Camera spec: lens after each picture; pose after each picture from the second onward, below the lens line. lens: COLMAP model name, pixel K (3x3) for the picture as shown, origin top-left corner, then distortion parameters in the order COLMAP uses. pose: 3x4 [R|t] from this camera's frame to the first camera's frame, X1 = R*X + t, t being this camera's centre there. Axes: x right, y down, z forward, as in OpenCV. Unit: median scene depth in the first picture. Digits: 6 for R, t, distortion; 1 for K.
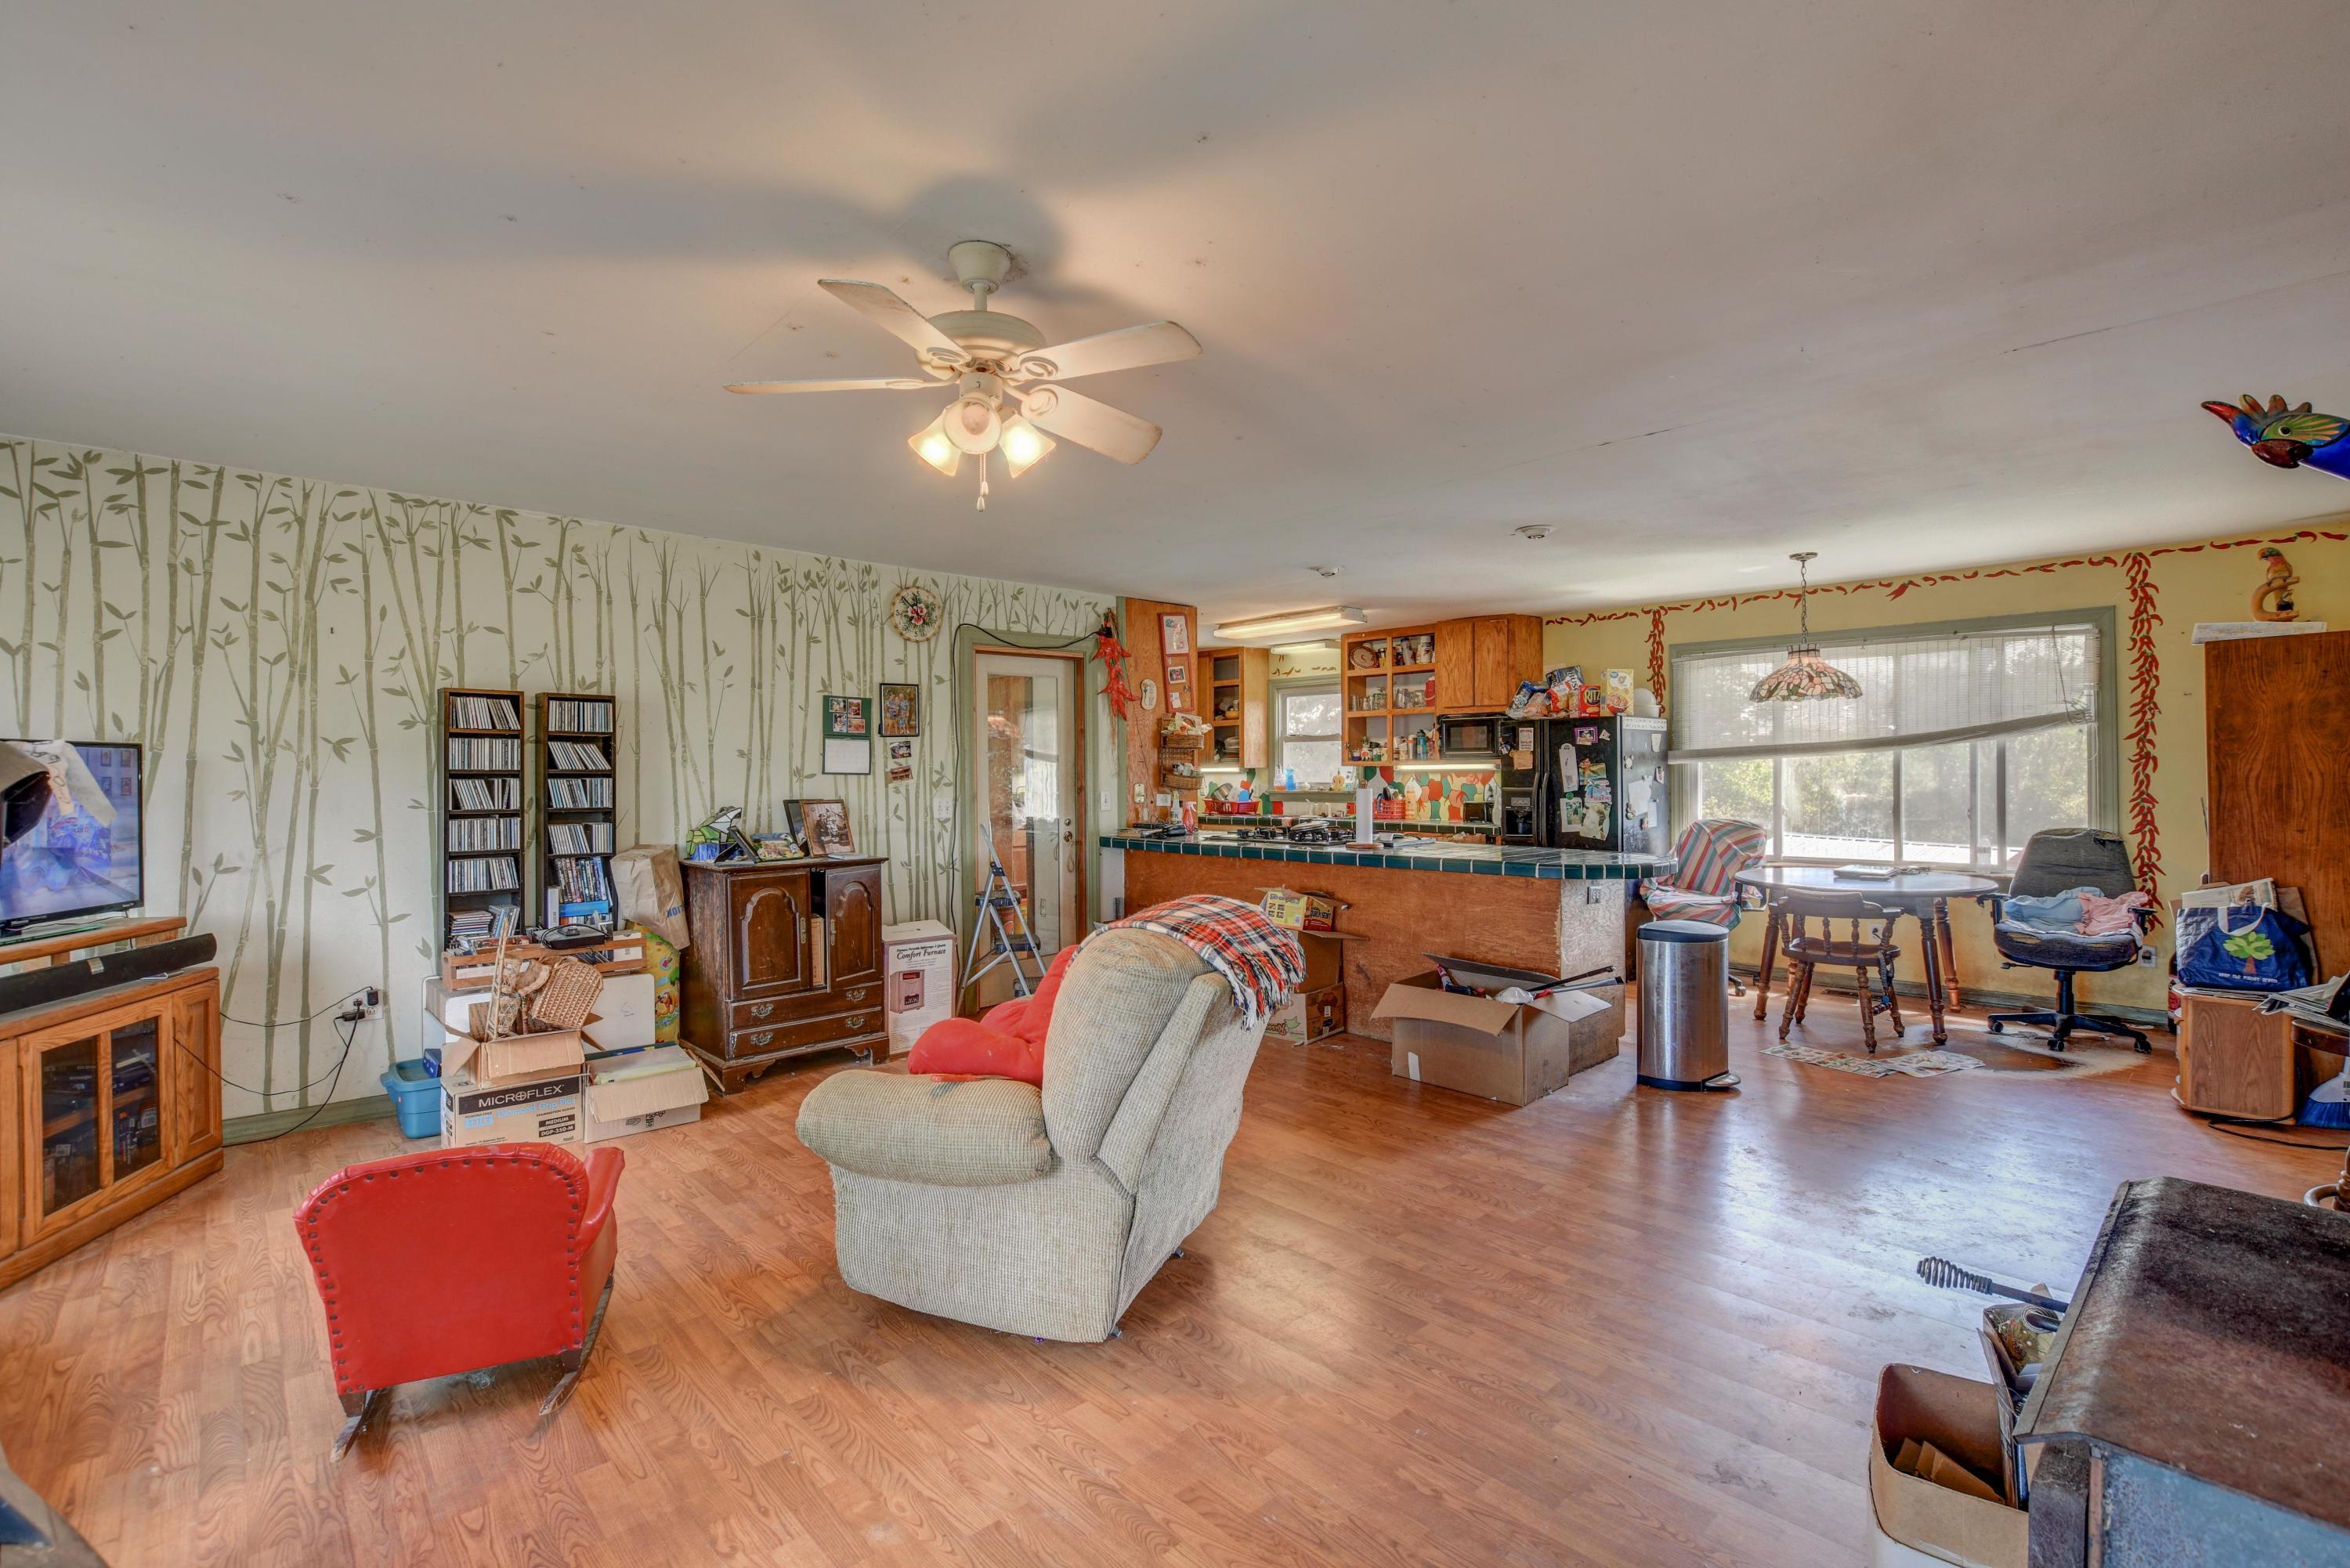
lens RADIAL K [[1037.3, 0, 1185.3], [0, 1037.3, 768.0], [0, 0, 1]] dist [-0.034154, 0.005066]
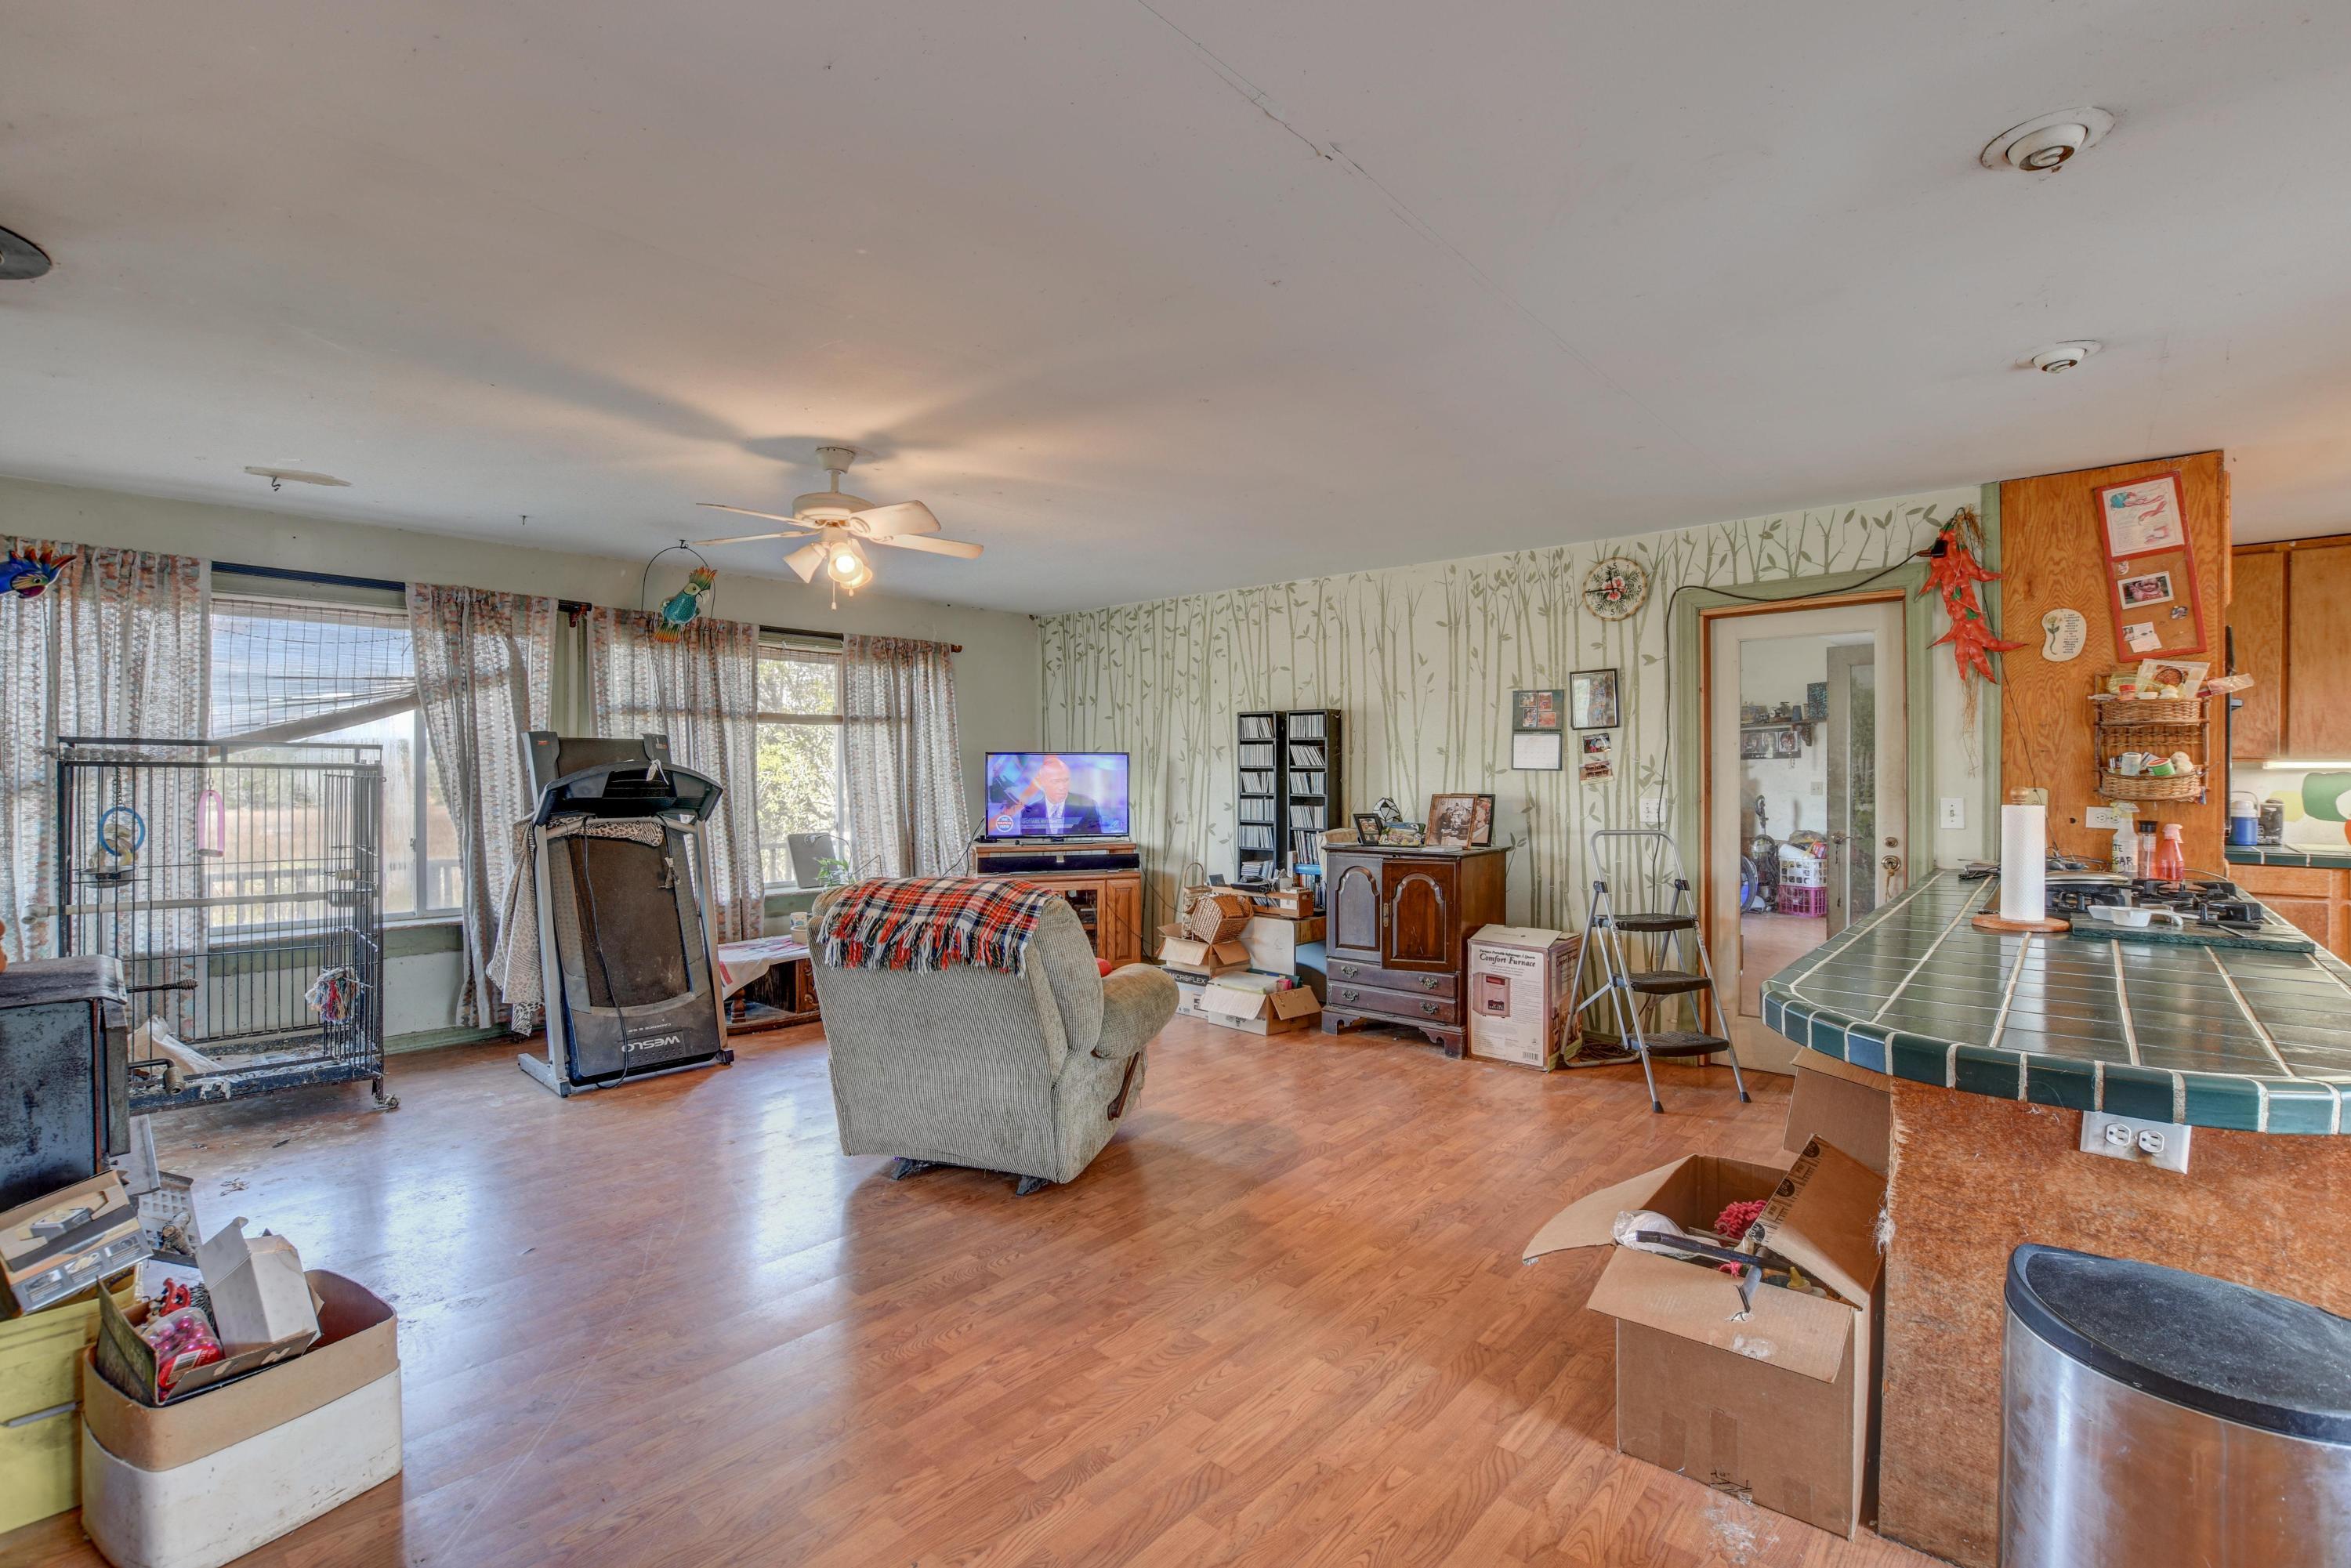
lens RADIAL K [[1037.8, 0, 1180.2], [0, 1037.8, 771.5], [0, 0, 1]] dist [-0.034154, 0.005066]
pose [[0.095523, 0.007233, -0.995401, 0.614463], [0.006555, 0.999947, 0.007895, -0.002380], [0.995406, -0.007279, 0.095470, 0.575410]]
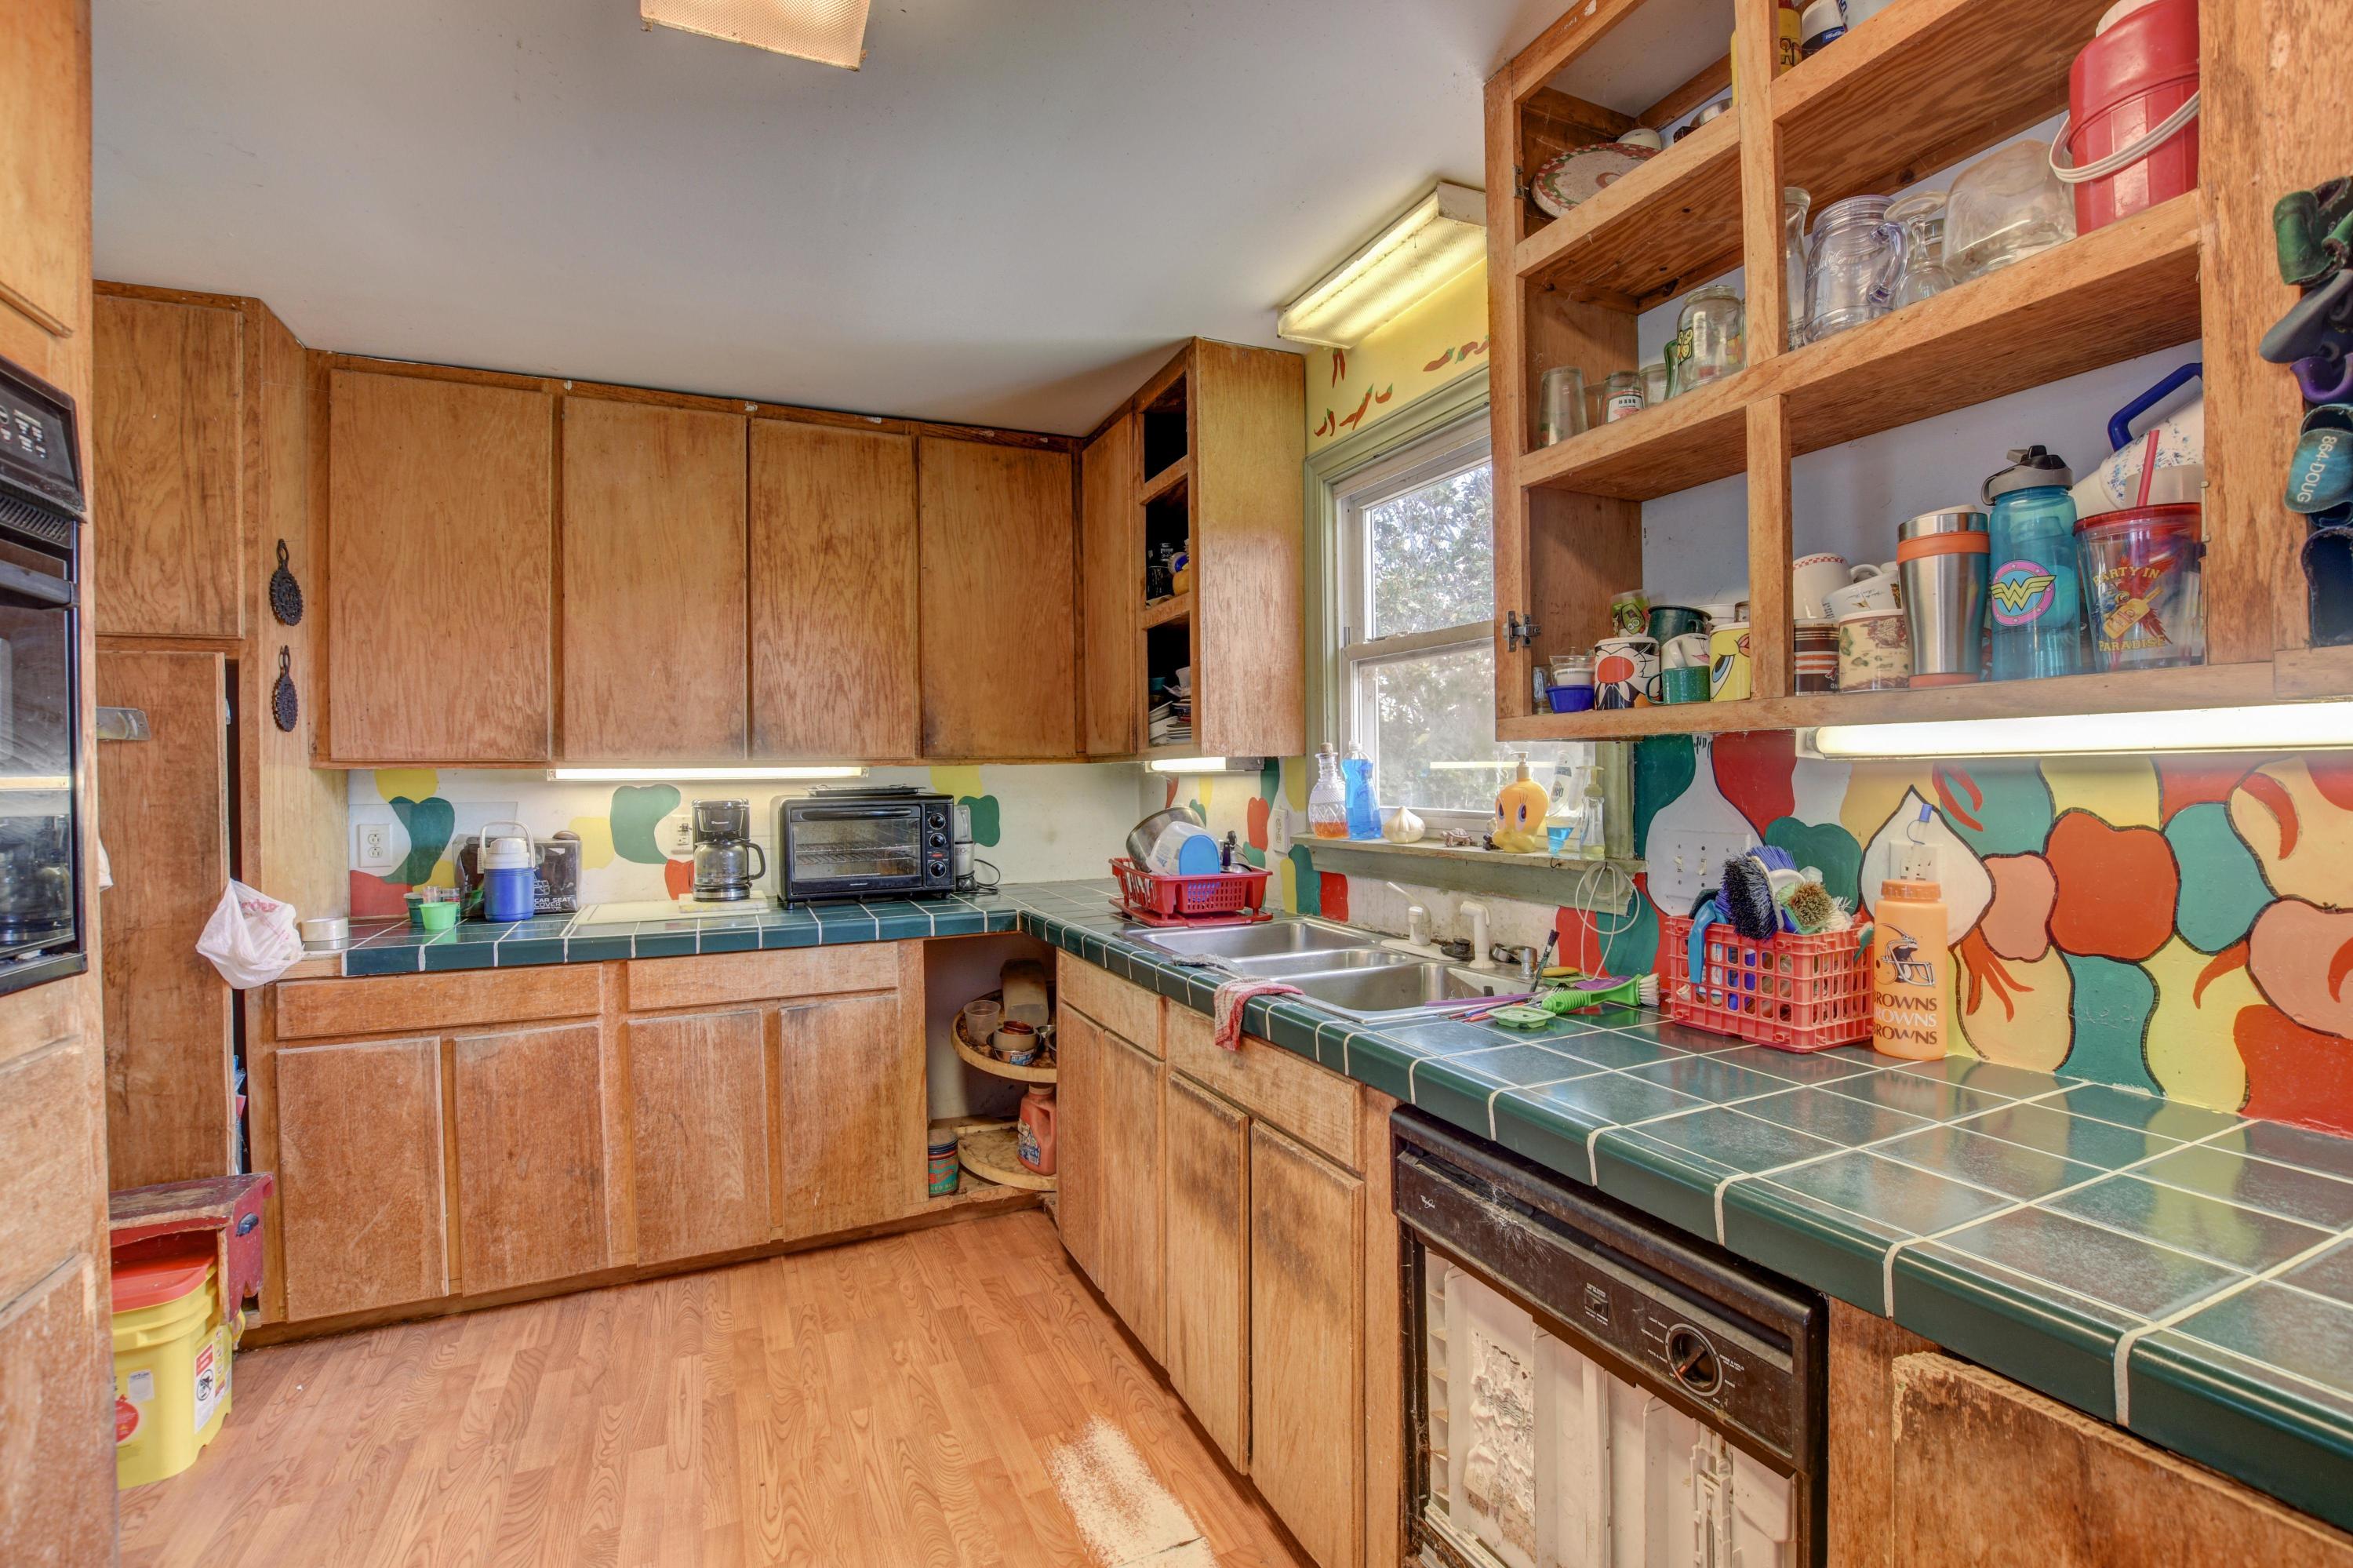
lens RADIAL K [[1038.8, 0, 1163.4], [0, 1038.8, 785.3], [0, 0, 1]] dist [-0.034154, 0.005066]
pose [[0.947263, -0.001283, -0.320454, 0.250732], [0.007418, 0.999812, 0.017926, 0.004393], [0.320371, -0.019357, 0.947094, 1.290163]]
